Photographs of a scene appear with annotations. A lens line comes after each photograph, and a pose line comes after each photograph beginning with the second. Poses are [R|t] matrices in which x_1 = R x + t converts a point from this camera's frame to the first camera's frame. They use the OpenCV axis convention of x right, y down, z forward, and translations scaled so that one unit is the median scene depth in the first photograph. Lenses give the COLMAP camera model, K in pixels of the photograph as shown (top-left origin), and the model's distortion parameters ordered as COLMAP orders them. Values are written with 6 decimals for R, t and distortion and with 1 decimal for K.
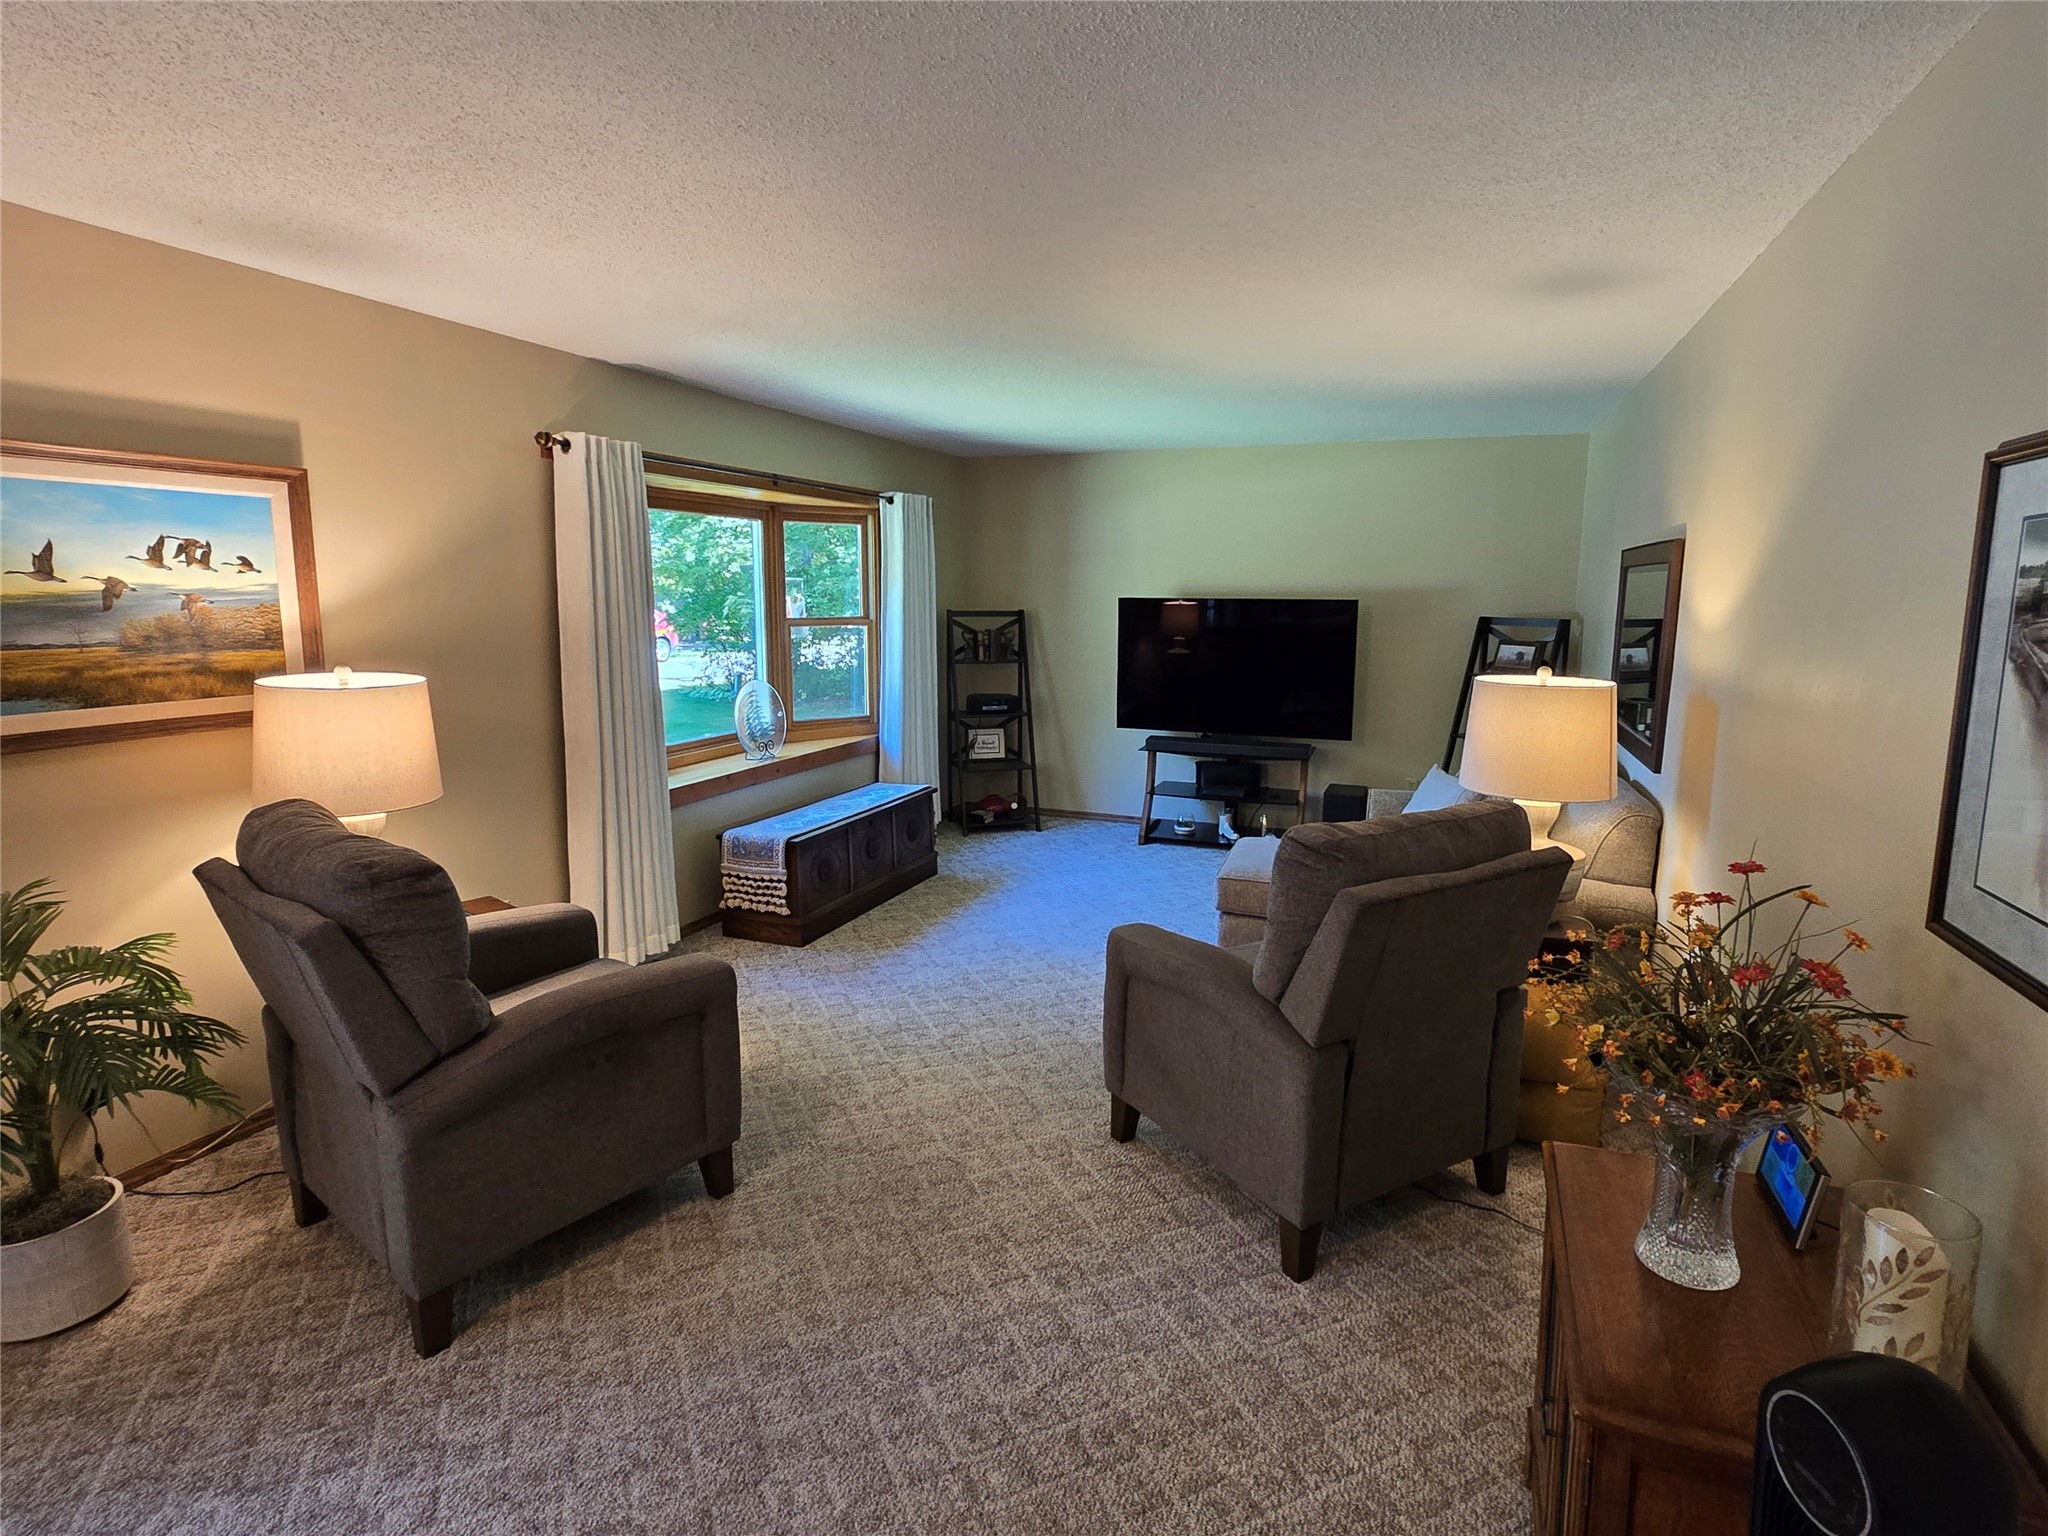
lens RADIAL K [[1032.8, 0, 1039.5], [0, 1032.8, 754.2], [0, 0, 1]] dist [-0.005560, 0.001718]
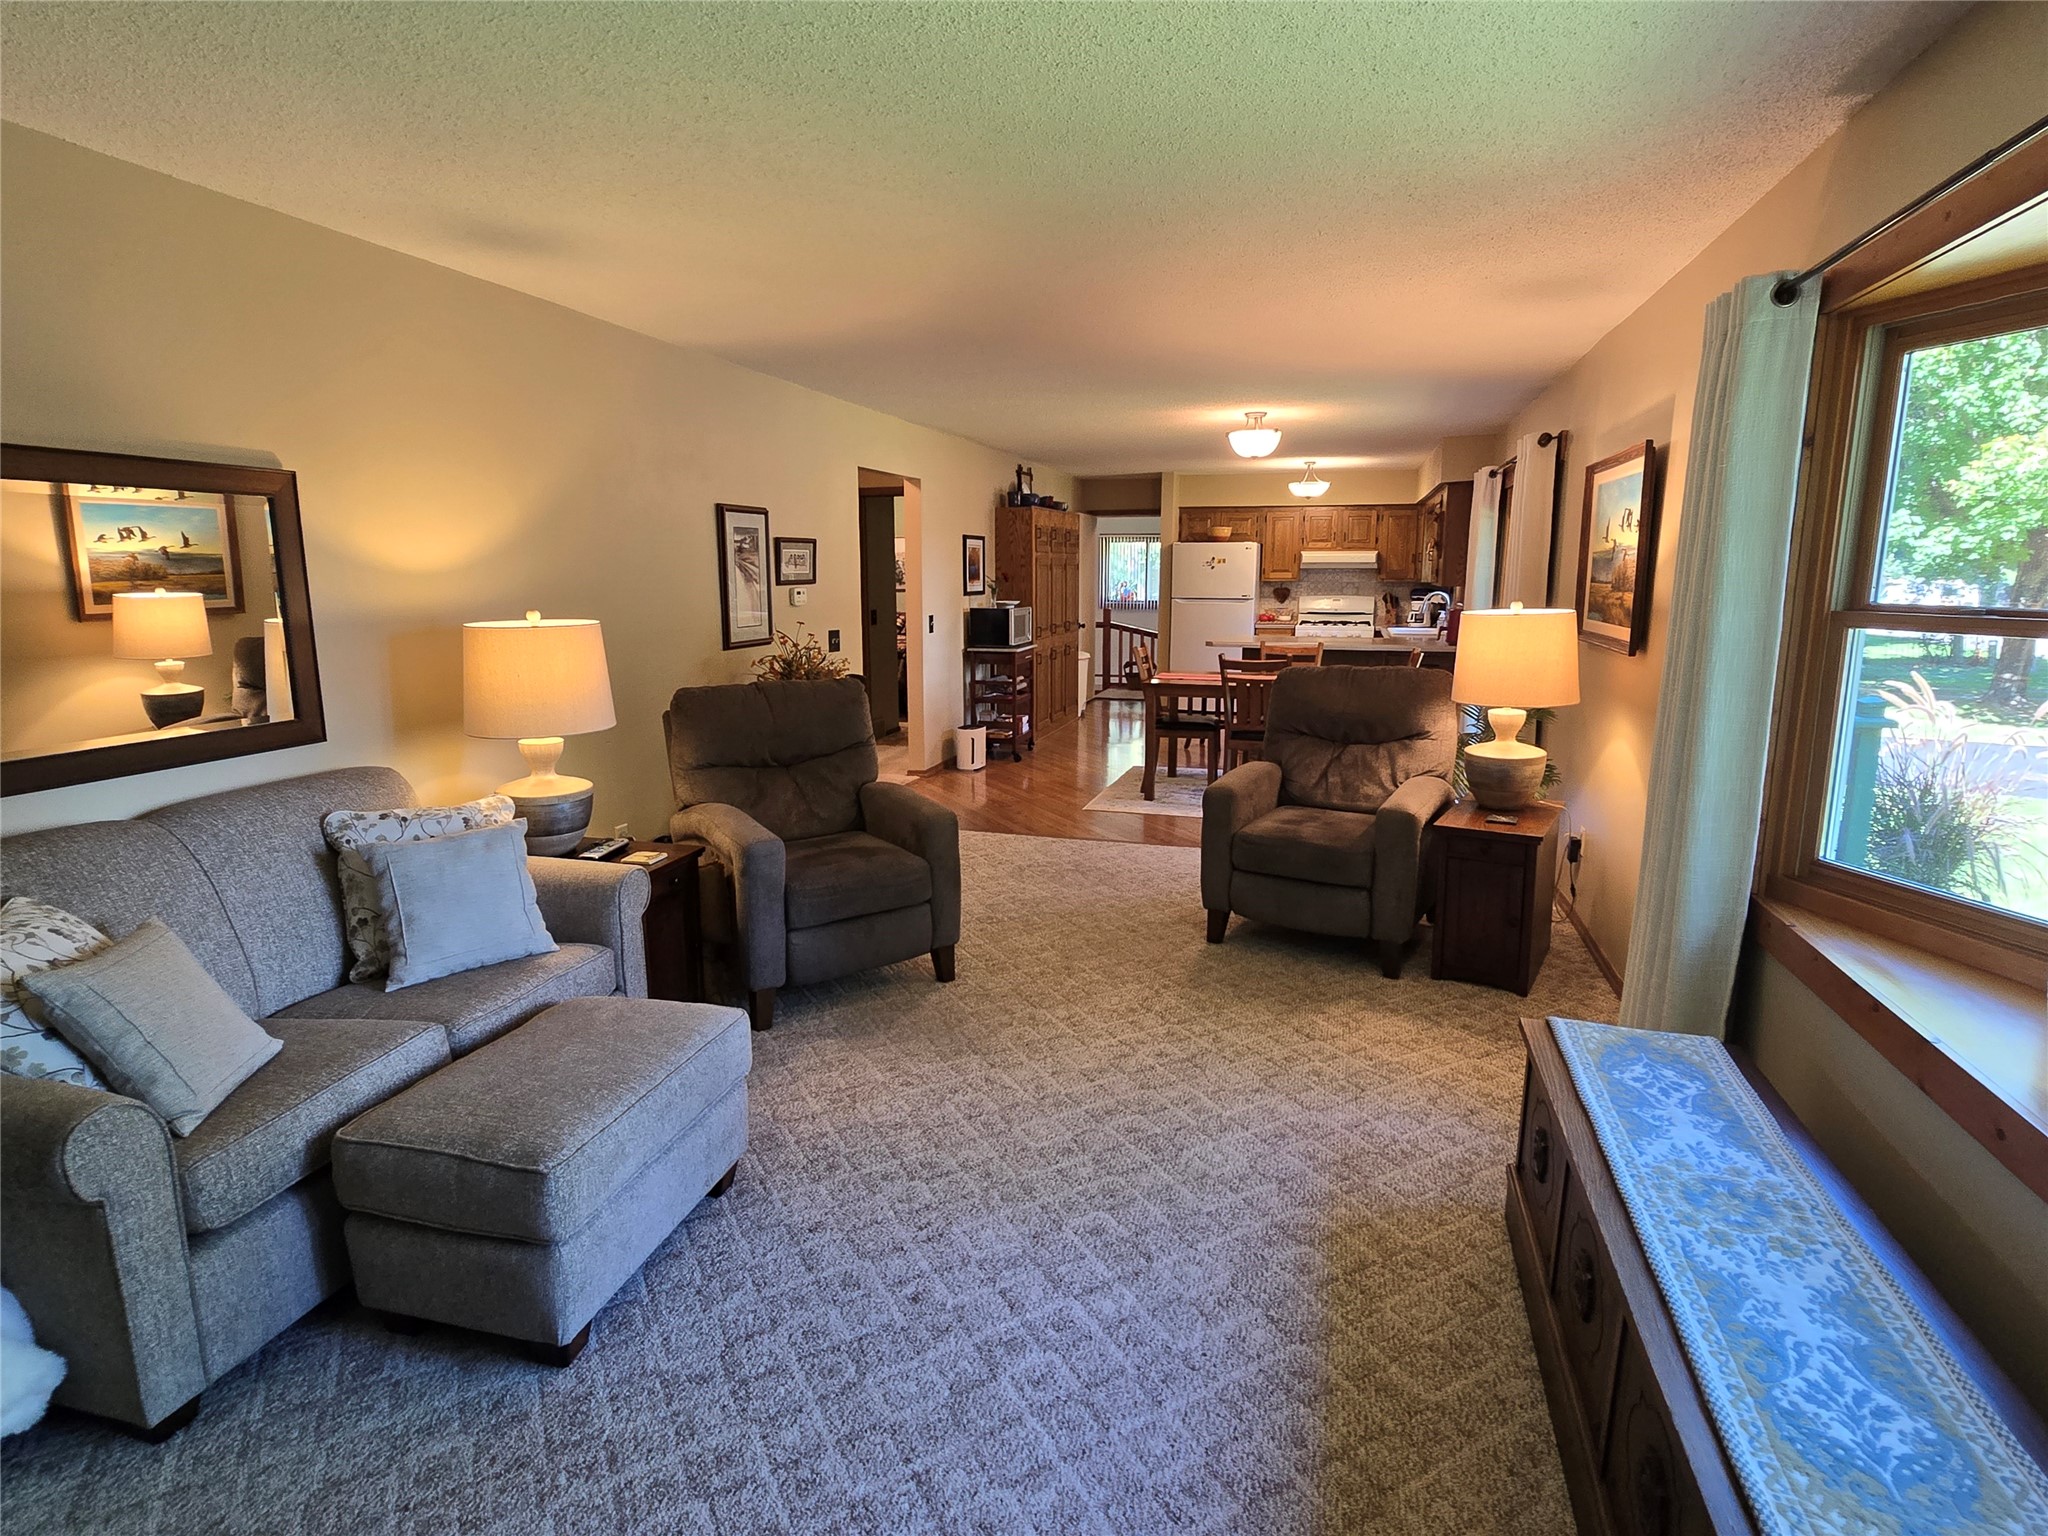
lens RADIAL K [[1032.8, 0, 1042.3], [0, 1032.8, 749.0], [0, 0, 1]] dist [-0.005560, 0.001718]
pose [[-0.995866, 0.011835, -0.090059, 0.048562], [-0.018159, 0.945520, 0.325058, -0.203224], [0.089000, 0.325349, -0.941396, 1.397979]]
